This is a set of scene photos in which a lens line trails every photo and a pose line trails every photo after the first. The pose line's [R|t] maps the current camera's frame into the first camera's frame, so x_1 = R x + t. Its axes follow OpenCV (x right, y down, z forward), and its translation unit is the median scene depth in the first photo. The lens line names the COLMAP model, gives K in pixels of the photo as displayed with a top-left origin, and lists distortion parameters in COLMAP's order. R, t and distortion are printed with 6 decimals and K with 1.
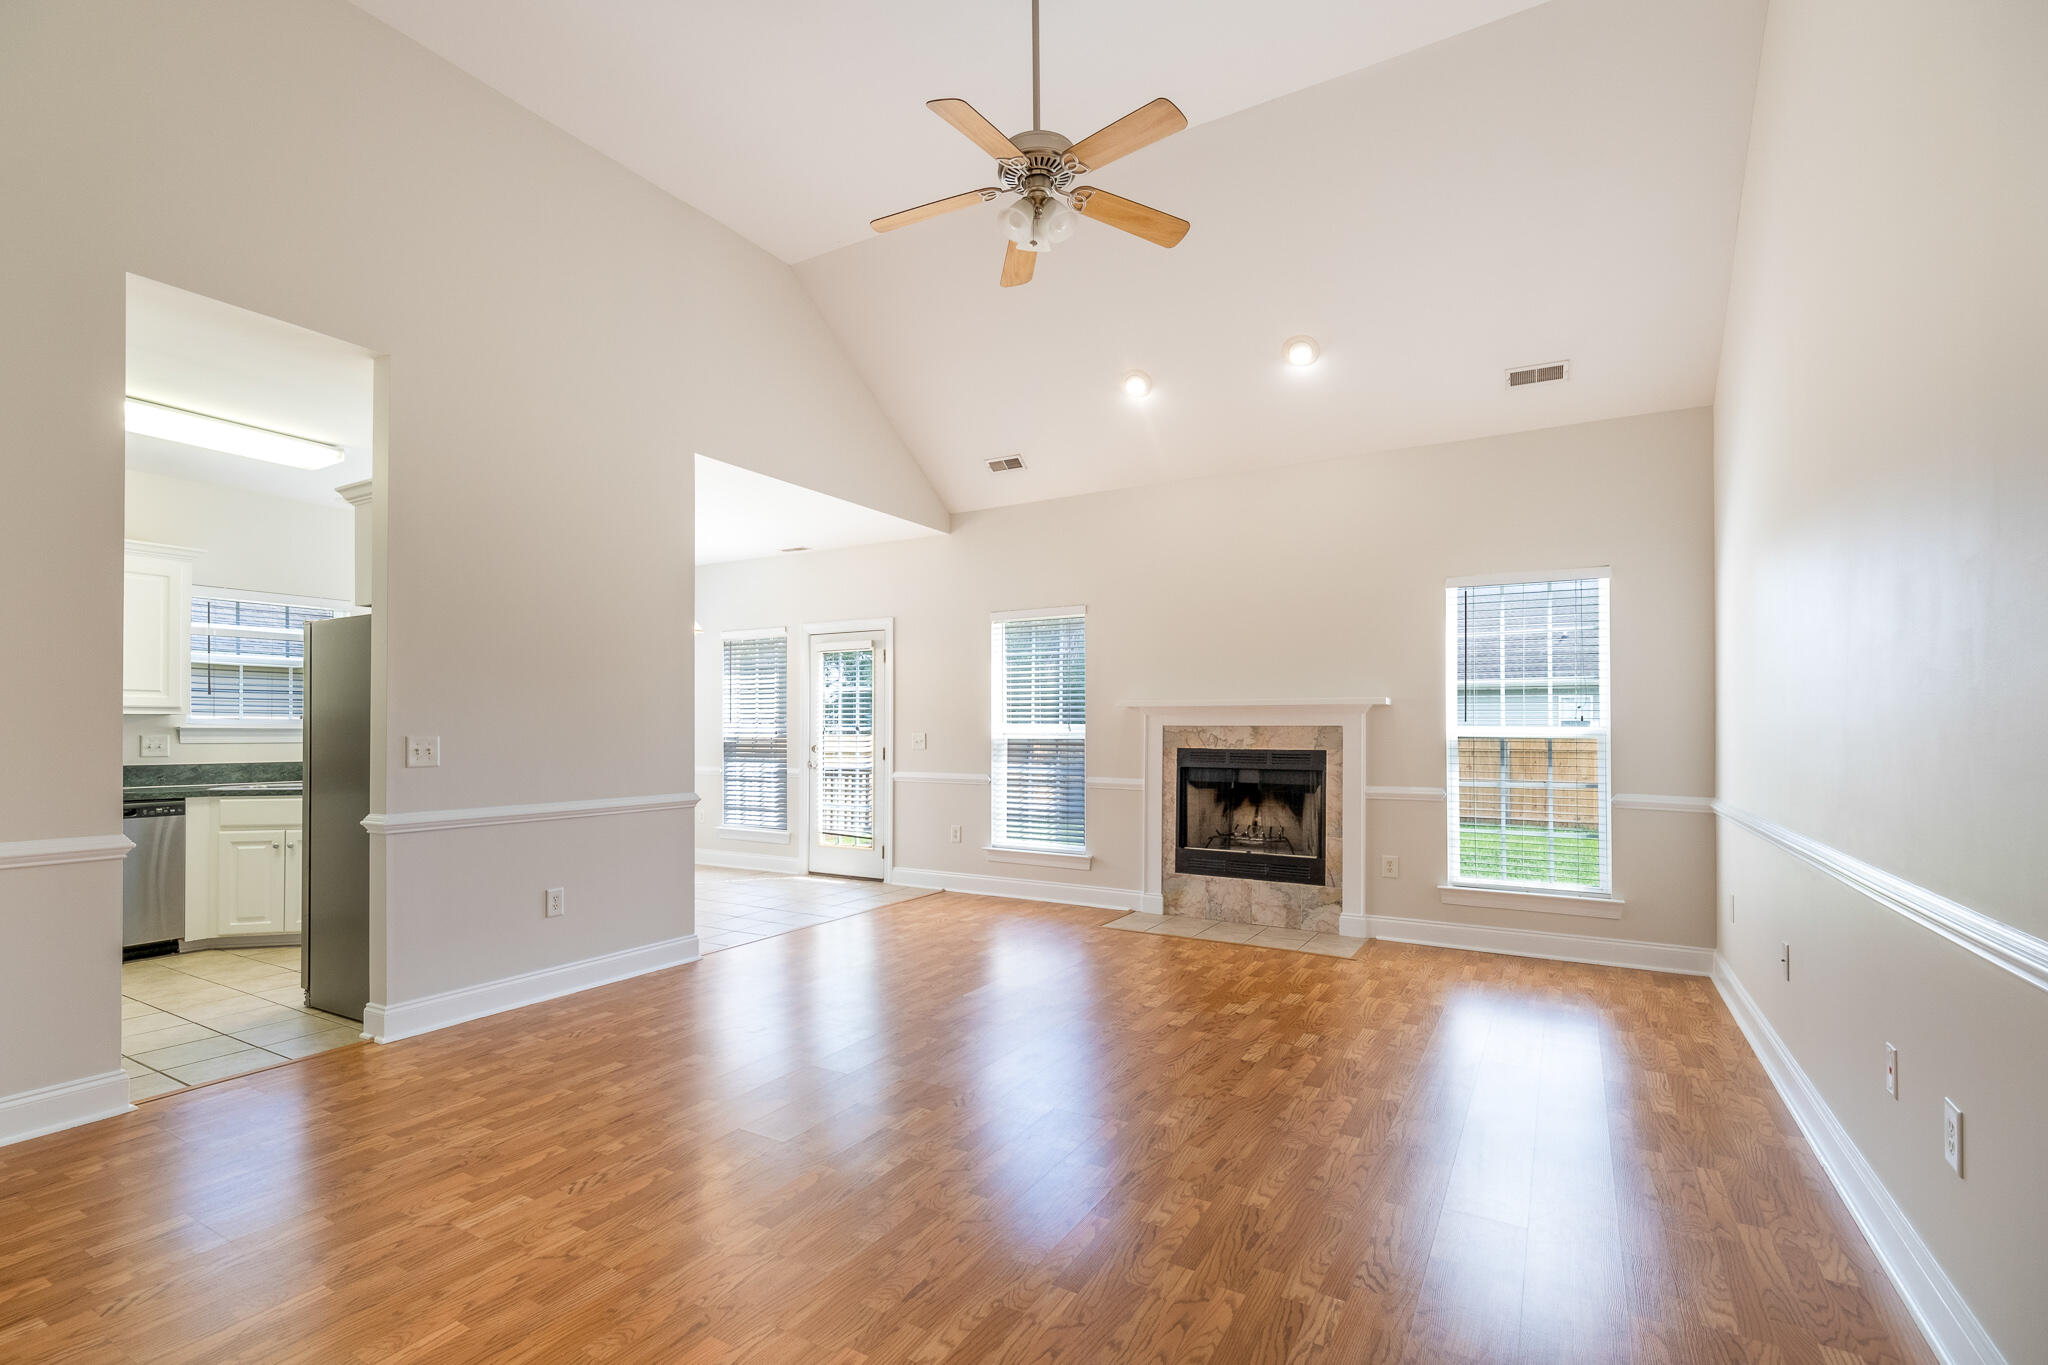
lens RADIAL K [[951.4, 0, 1016.1], [0, 951.4, 709.2], [0, 0, 1]] dist [0.017424, -0.006223]
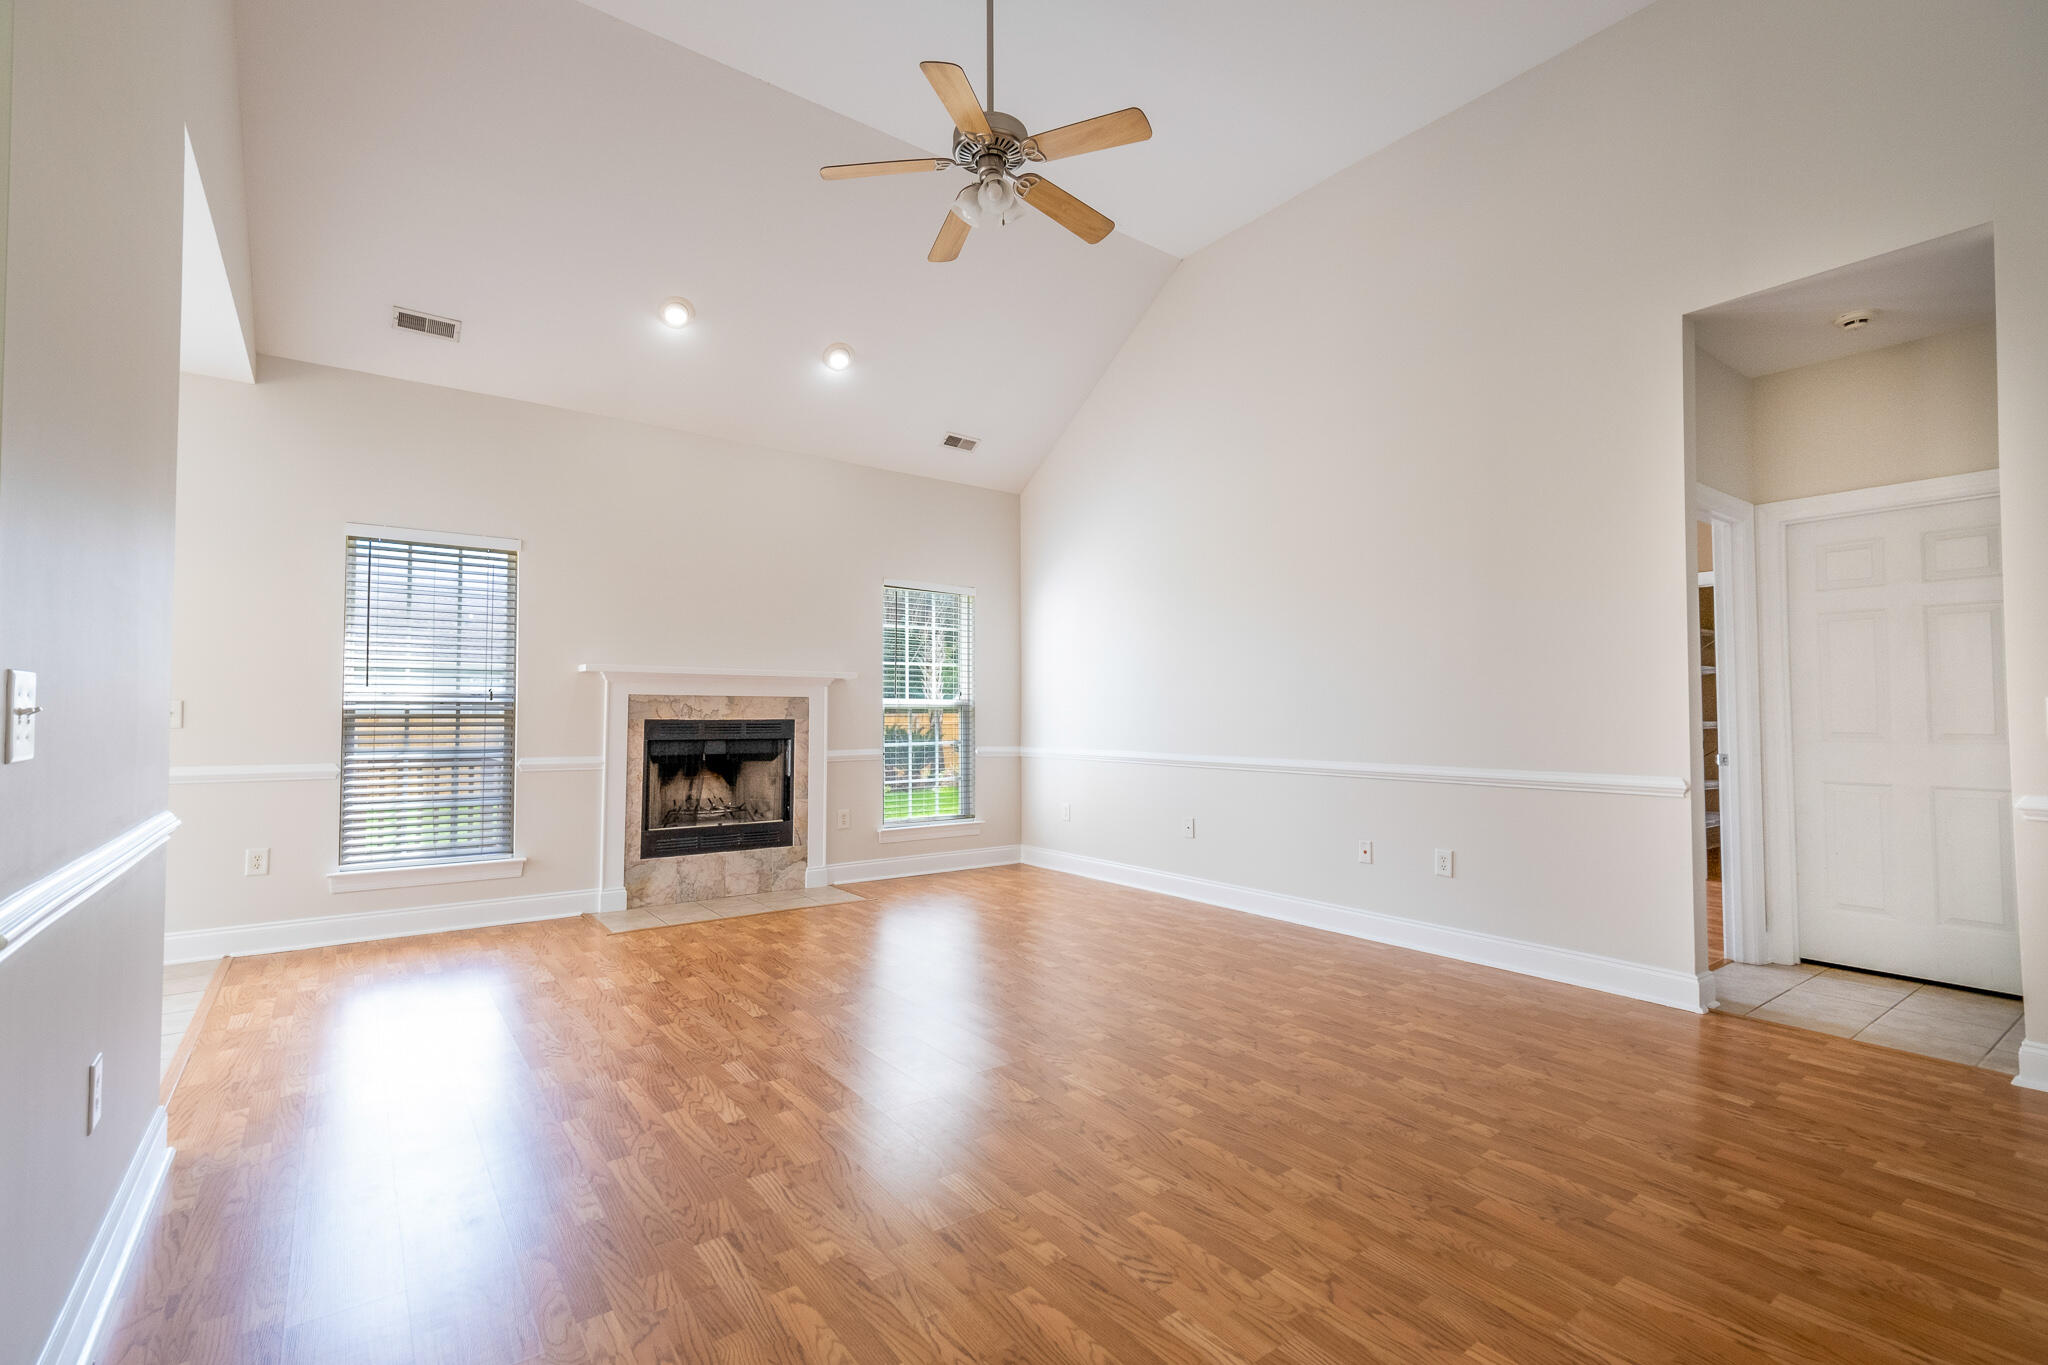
lens RADIAL K [[906.9, 0, 1032.0], [0, 906.9, 674.3], [0, 0, 1]] dist [0.015531, -0.002660]
pose [[0.377411, 0.037407, 0.925290, -0.528161], [-0.021671, 0.999267, -0.031558, 0.018607], [-0.925792, -0.008142, 0.377945, 0.363548]]
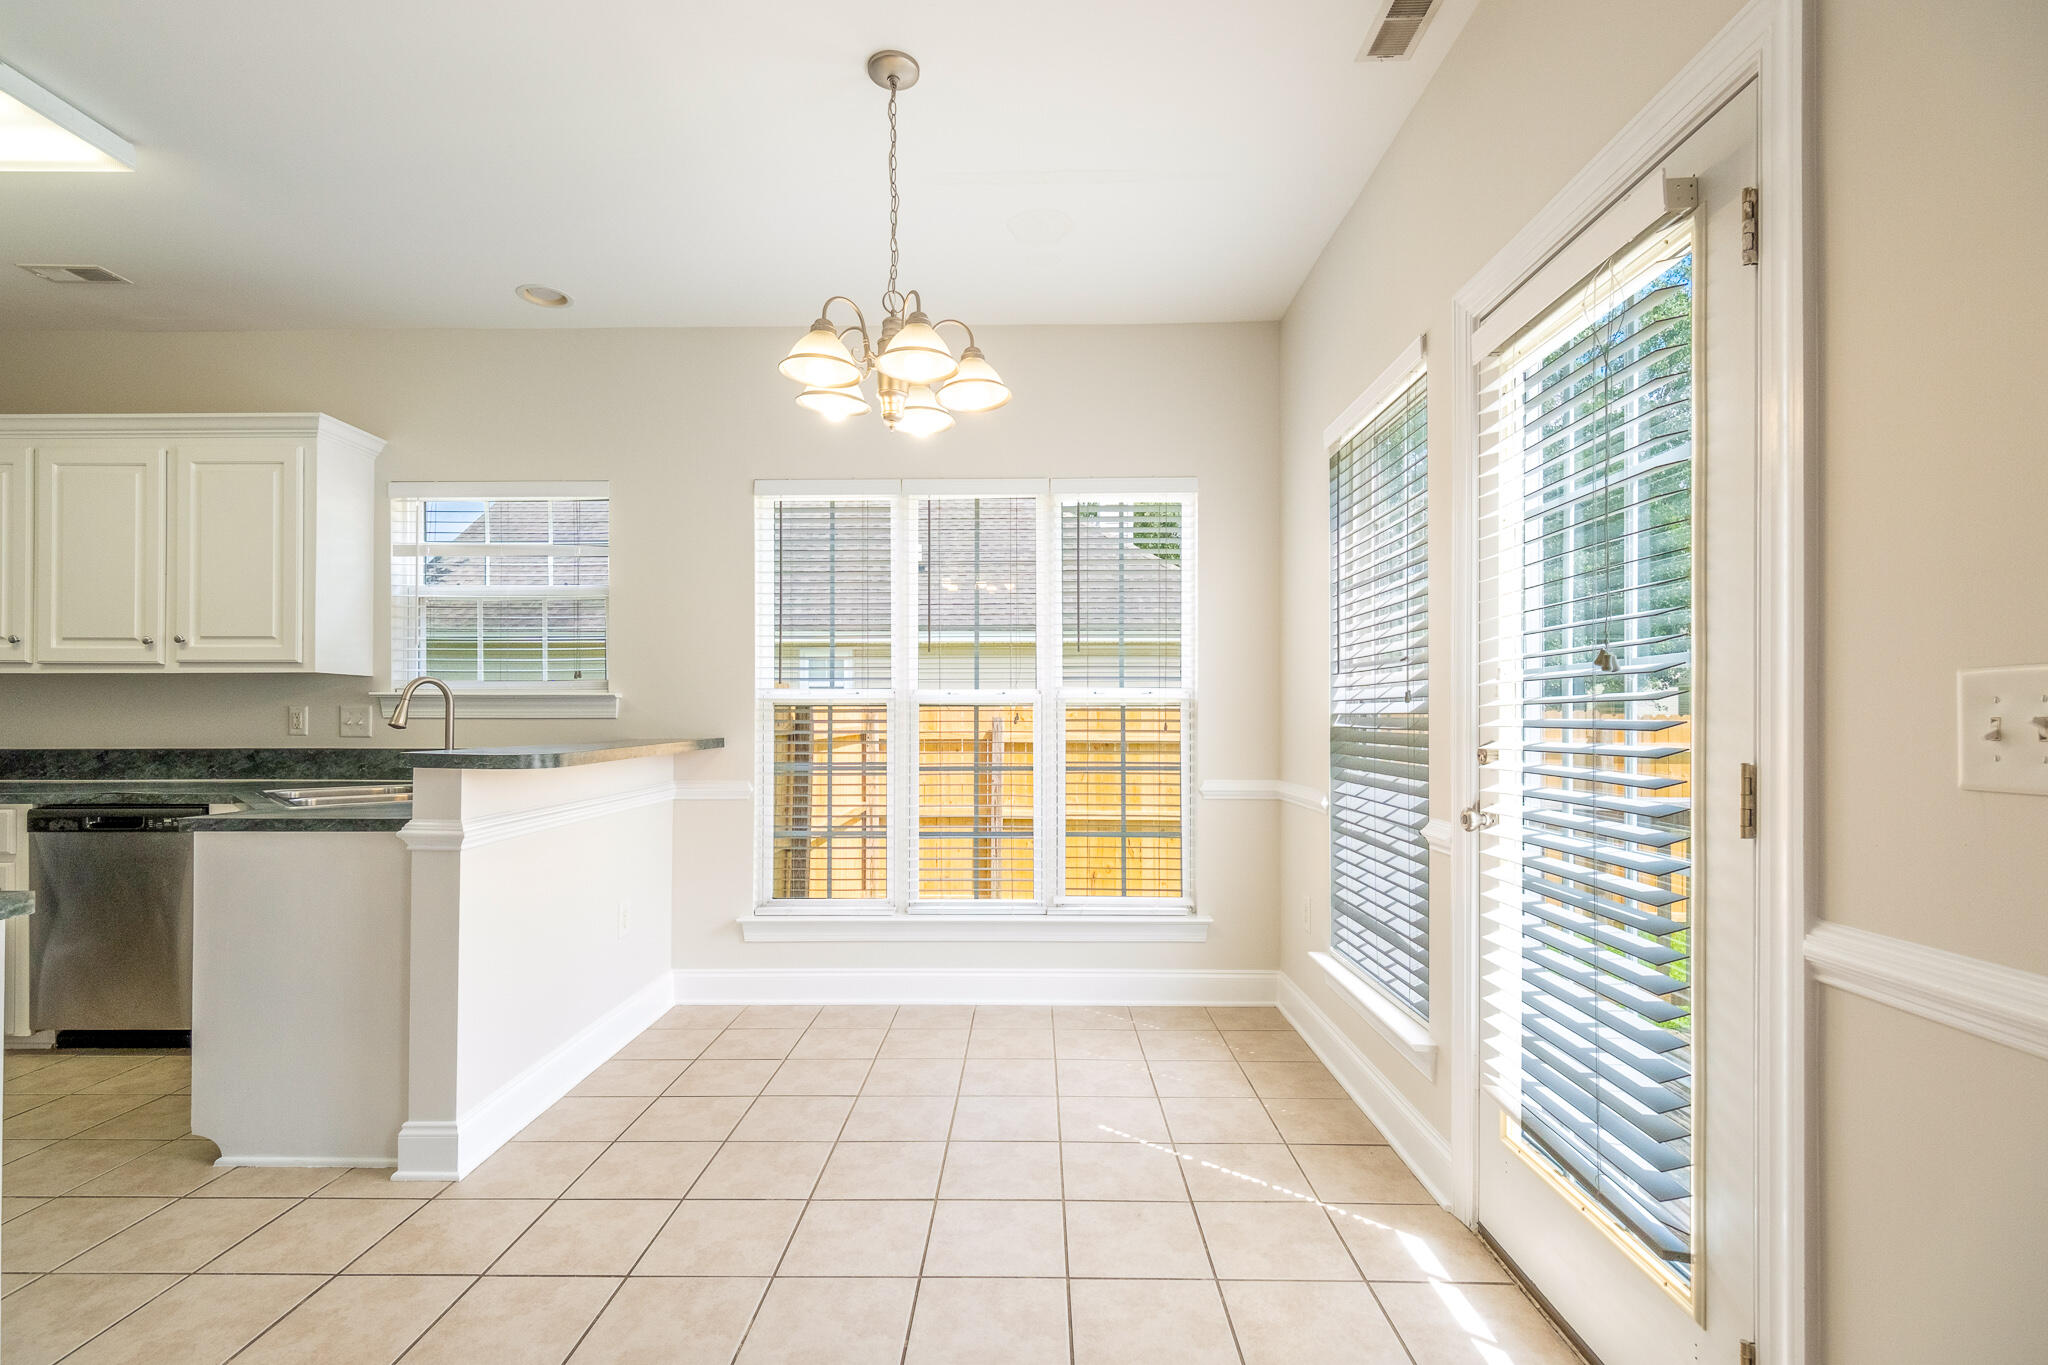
lens RADIAL K [[951.4, 0, 998.9], [0, 951.4, 715.0], [0, 0, 1]] dist [0.017424, -0.006223]
pose [[0.475247, -0.001886, -0.879850, -0.067315], [0.020399, 0.999753, 0.008876, 0.034937], [0.879616, -0.022166, 0.475168, 1.025168]]
